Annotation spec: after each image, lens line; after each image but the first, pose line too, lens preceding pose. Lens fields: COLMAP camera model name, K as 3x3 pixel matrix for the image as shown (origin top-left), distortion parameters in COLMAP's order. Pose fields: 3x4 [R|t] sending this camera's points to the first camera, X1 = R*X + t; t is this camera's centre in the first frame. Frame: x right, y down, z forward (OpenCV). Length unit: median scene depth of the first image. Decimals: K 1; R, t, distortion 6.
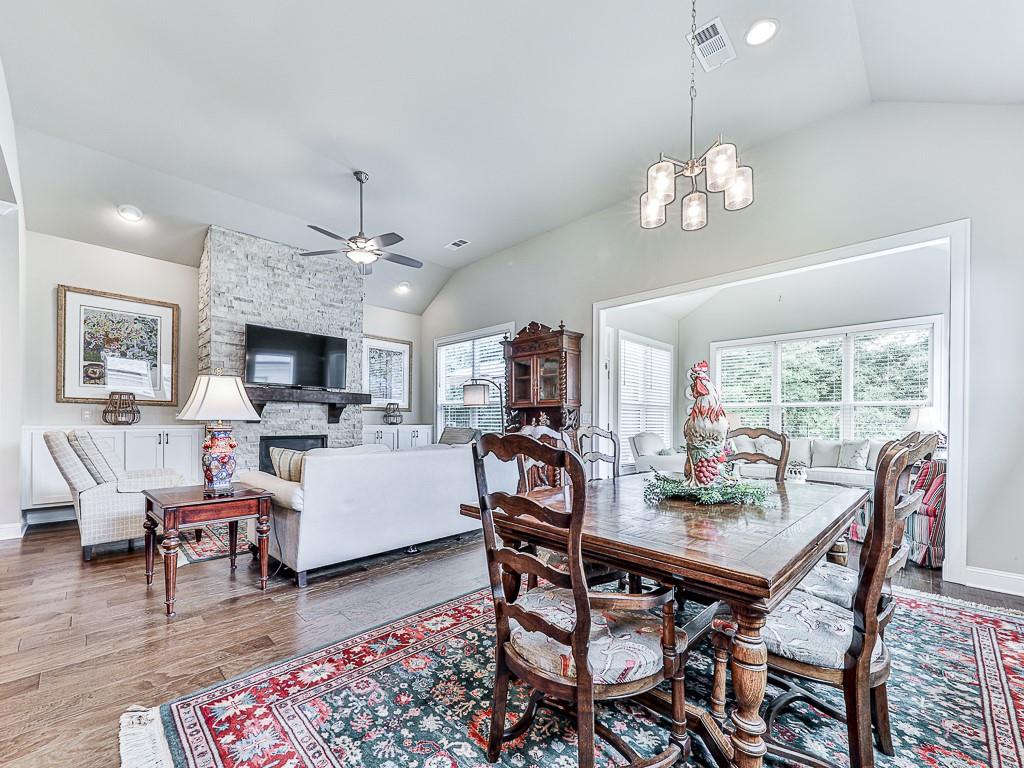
lens RADIAL K [[431.4, 0, 511.7], [0, 431.4, 421.5], [0, 0, 1]] dist [0.002685, -0.000103]
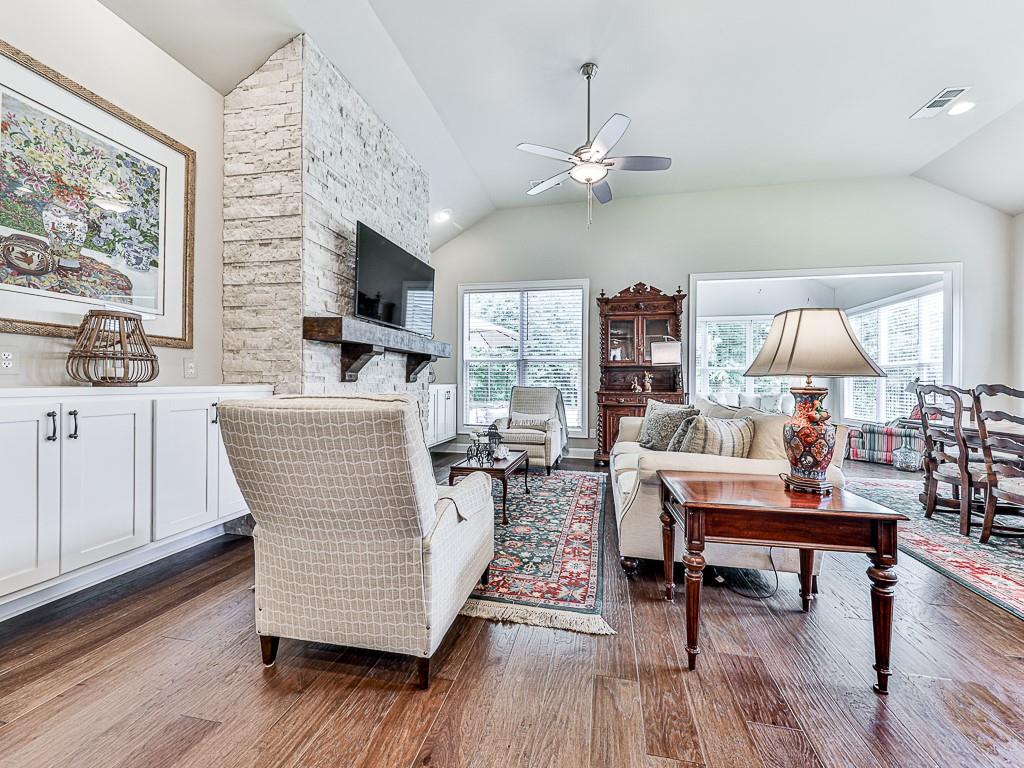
lens RADIAL K [[398.5, 0, 532.5], [0, 398.5, 383.7], [0, 0, 1]] dist [0.001148, -0.000533]
pose [[0.826587, -0.000857, 0.562809, -0.691012], [-0.003299, 0.999974, 0.006369, 0.001656], [-0.562800, -0.007122, 0.826563, 0.368056]]
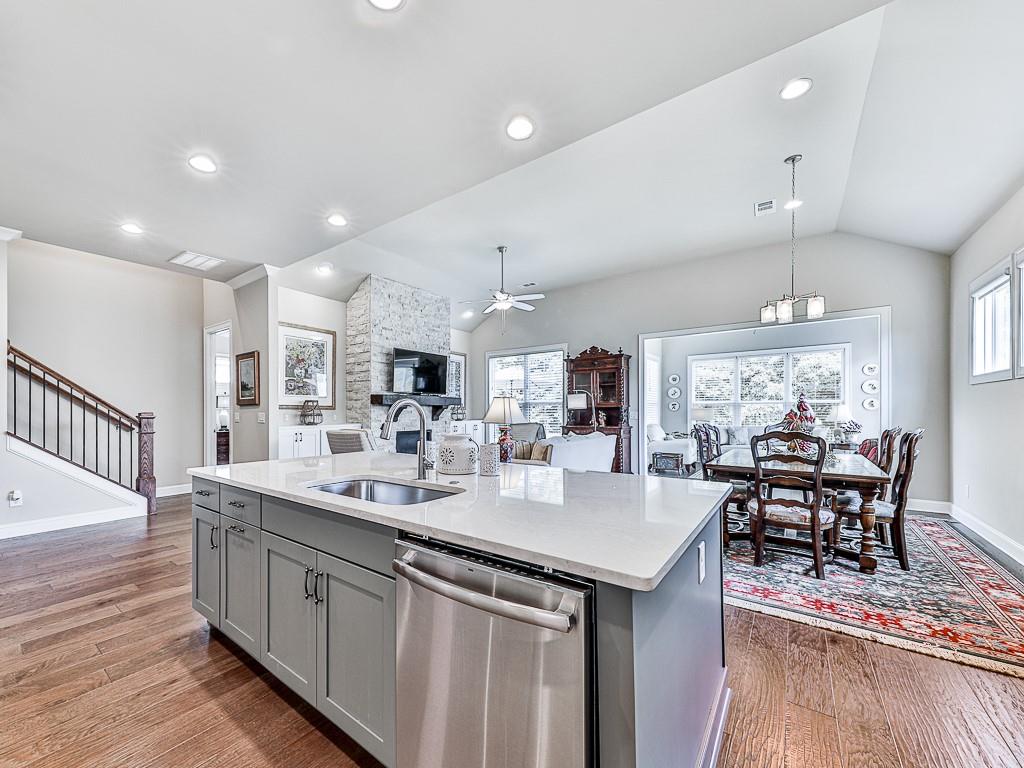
lens RADIAL K [[420.5, 0, 472.3], [0, 420.5, 405.7], [0, 0, 1]] dist [-0.001661, -0.000142]
pose [[0.993440, -0.008229, 0.114057, -0.497185], [0.009622, 0.999886, -0.011665, -0.027746], [-0.113948, 0.012686, 0.993406, -0.299041]]
